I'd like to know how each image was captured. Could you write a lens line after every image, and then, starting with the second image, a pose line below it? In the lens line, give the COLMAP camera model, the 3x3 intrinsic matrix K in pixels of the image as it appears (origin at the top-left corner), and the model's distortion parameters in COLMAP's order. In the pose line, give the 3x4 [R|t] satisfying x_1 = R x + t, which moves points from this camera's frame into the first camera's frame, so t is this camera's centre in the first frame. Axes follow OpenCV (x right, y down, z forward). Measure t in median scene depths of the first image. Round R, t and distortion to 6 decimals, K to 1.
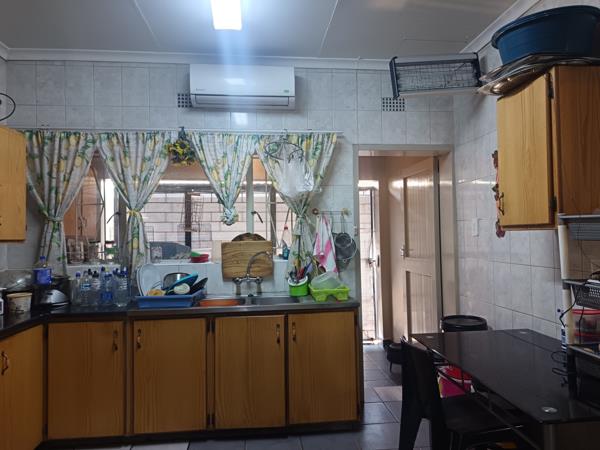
lens RADIAL K [[415.9, 0, 292.8], [0, 415.9, 226.8], [0, 0, 1]] dist [0.069657, -0.084085]
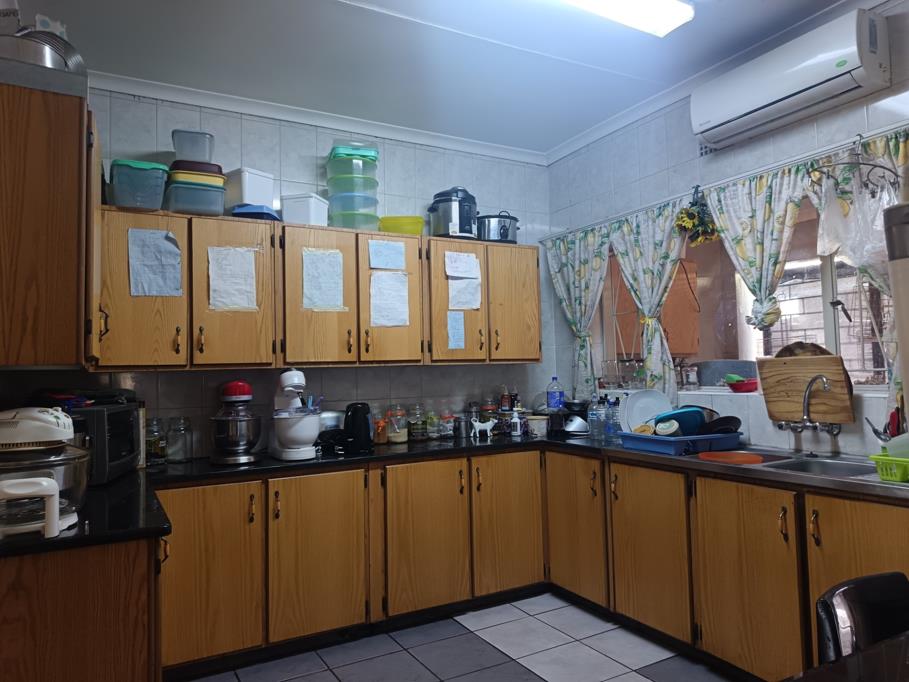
lens RADIAL K [[630.1, 0, 443.6], [0, 630.1, 343.8], [0, 0, 1]] dist [0.069657, -0.084085]
pose [[0.400597, -0.035540, -0.915565, 0.495138], [0.036157, 0.999082, -0.022962, 0.019678], [0.915541, -0.023905, 0.401514, 0.225278]]
